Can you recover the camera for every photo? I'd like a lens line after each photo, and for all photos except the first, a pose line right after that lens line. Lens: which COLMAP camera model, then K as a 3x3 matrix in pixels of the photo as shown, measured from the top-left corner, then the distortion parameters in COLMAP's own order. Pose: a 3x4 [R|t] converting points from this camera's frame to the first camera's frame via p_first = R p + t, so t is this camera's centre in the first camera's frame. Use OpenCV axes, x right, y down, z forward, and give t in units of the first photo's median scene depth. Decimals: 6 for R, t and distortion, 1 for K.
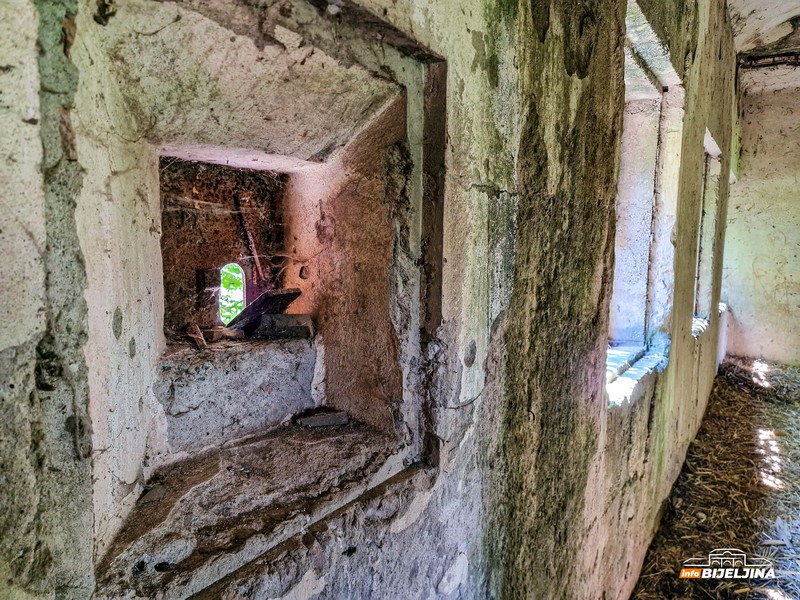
lens RADIAL K [[520.3, 0, 400.0], [0, 520.3, 300.0], [0, 0, 1]] dist [0.069096, -0.058403]
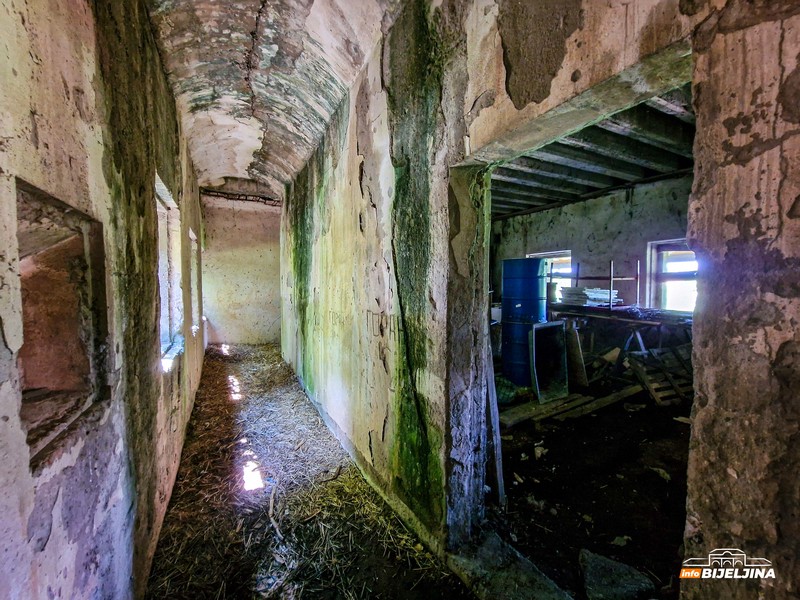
lens RADIAL K [[317.9, 0, 400.0], [0, 317.9, 300.0], [0, 0, 1]] dist [-0.000911, 0.000133]
pose [[0.437862, -0.047662, 0.897778, -0.288765], [0.088760, 0.996007, 0.009587, -0.003714], [-0.894650, 0.075489, 0.440344, -0.368279]]
